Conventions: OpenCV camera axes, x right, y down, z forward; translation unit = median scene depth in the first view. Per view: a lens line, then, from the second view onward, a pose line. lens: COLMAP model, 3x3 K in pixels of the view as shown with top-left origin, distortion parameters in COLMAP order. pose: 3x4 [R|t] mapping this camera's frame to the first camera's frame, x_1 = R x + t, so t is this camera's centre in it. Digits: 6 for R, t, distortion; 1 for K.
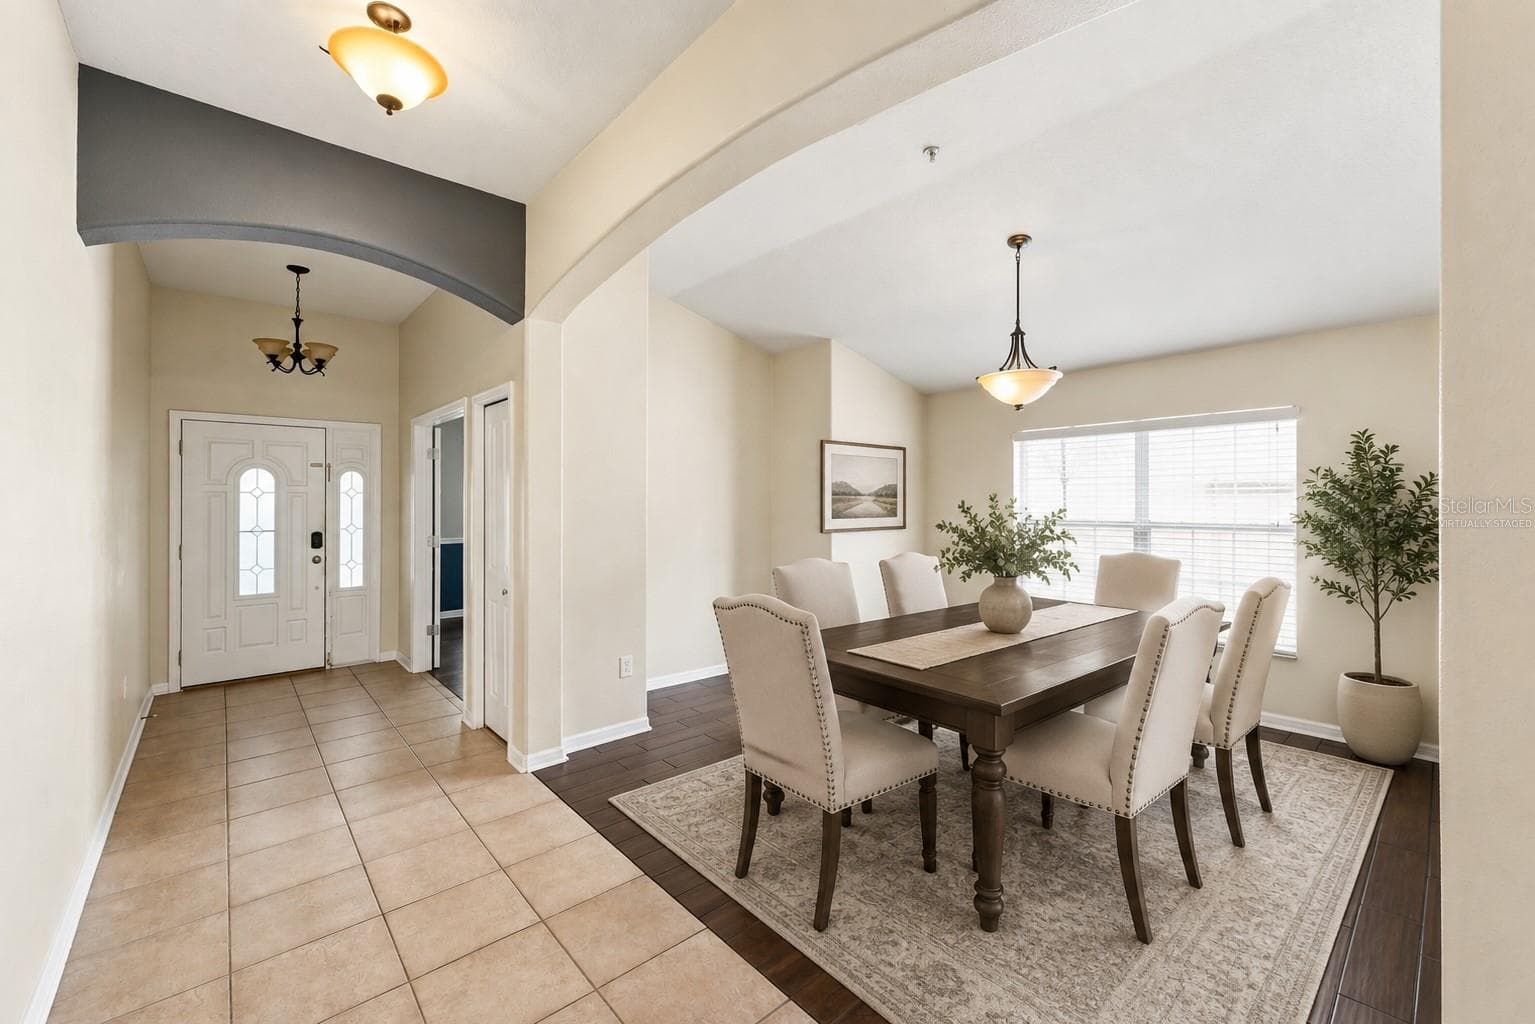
lens RADIAL K [[623.6, 0, 768.4], [0, 623.6, 514.0], [0, 0, 1]] dist [0.001547, 0.000269]
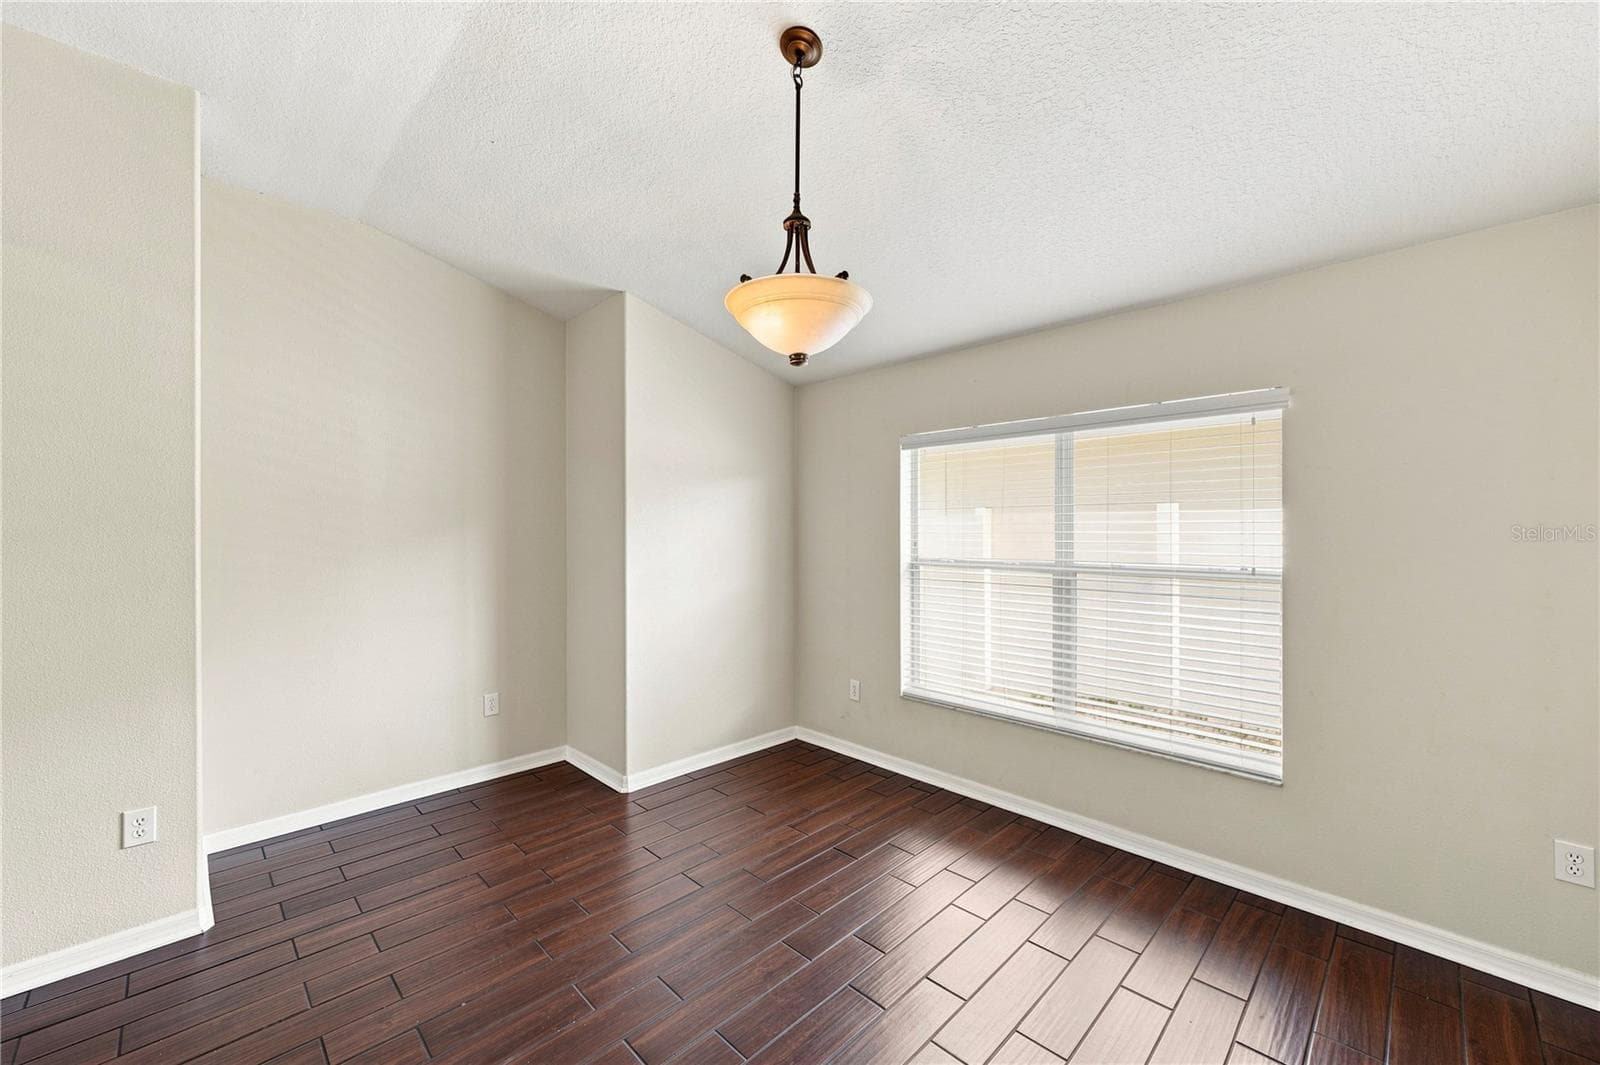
lens RADIAL K [[630.3, 0, 803.3], [0, 630.3, 523.4], [0, 0, 1]] dist [0.000128, 0.000053]
pose [[0.997476, 0.009981, 0.070299, 0.297528], [-0.007827, 0.999493, -0.030854, -0.009400], [-0.070571, 0.030226, 0.997049, 0.374272]]
